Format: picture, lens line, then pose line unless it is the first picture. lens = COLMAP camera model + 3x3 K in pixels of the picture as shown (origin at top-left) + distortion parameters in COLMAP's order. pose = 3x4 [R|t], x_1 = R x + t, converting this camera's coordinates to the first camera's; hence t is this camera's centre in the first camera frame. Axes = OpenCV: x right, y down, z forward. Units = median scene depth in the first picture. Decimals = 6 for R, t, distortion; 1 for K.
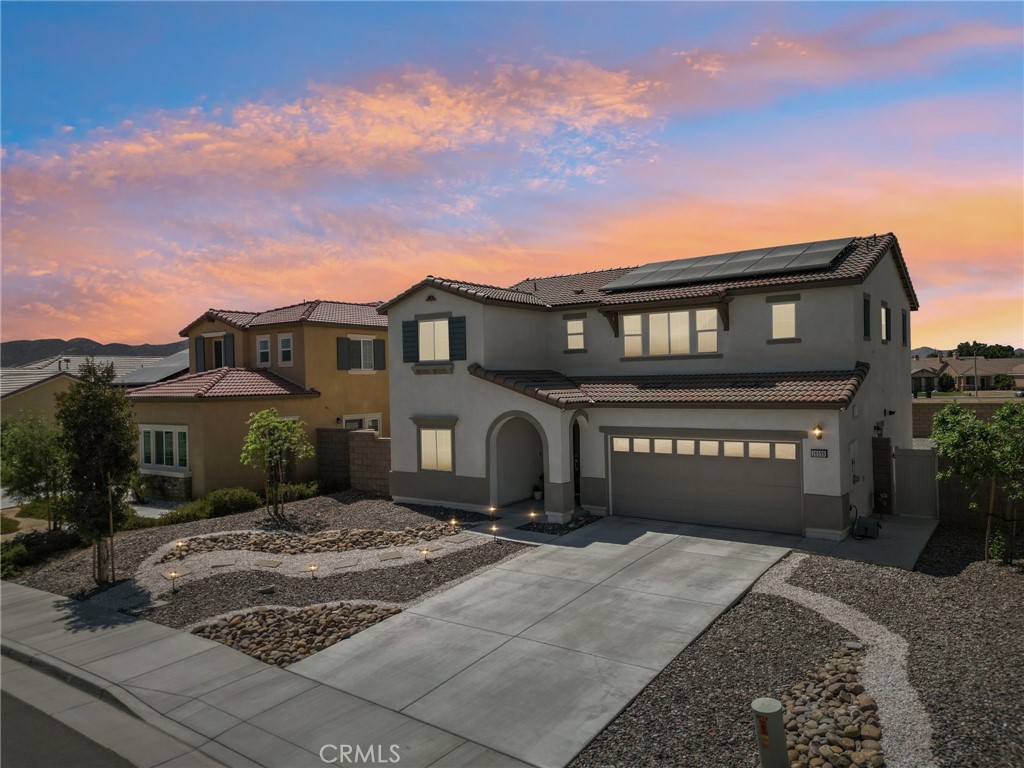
lens RADIAL K [[718.6, 0, 513.2], [0, 718.6, 372.0], [0, 0, 1]] dist [0.033840, -0.005037]
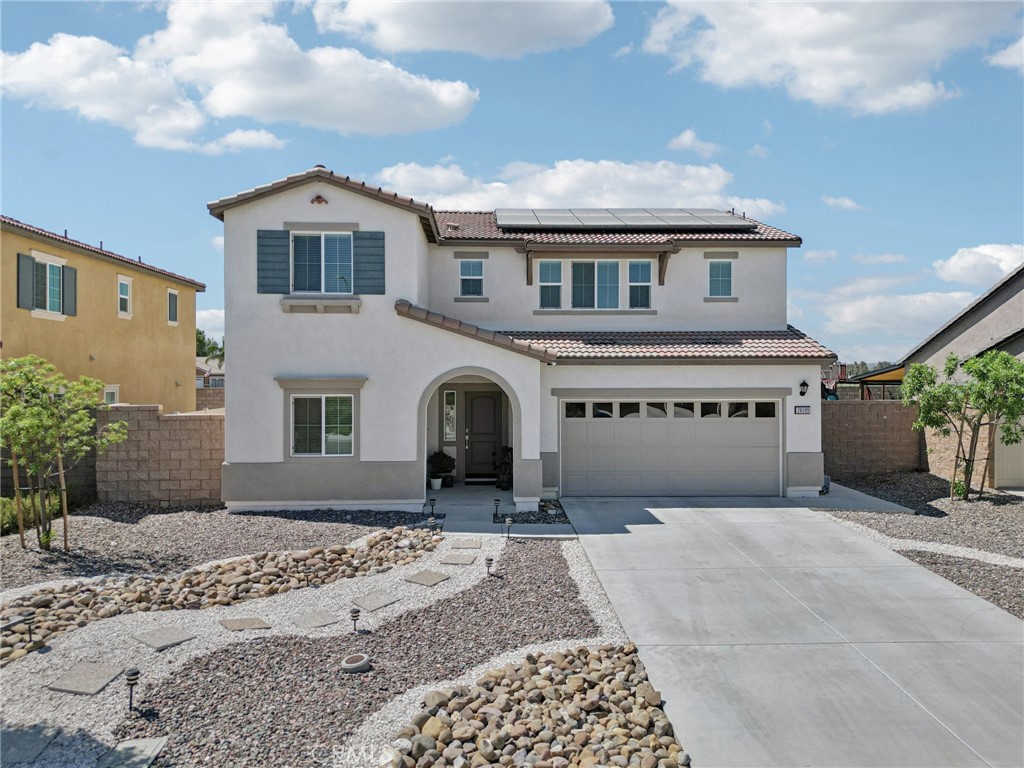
lens RADIAL K [[747.9, 0, 513.4], [0, 747.9, 373.6], [0, 0, 1]] dist [0.020825, -0.004574]
pose [[0.782668, 0.024914, 0.621941, -0.438091], [-0.024383, 0.999659, -0.009360, 0.066862], [-0.621962, -0.007839, 0.783008, 0.368144]]
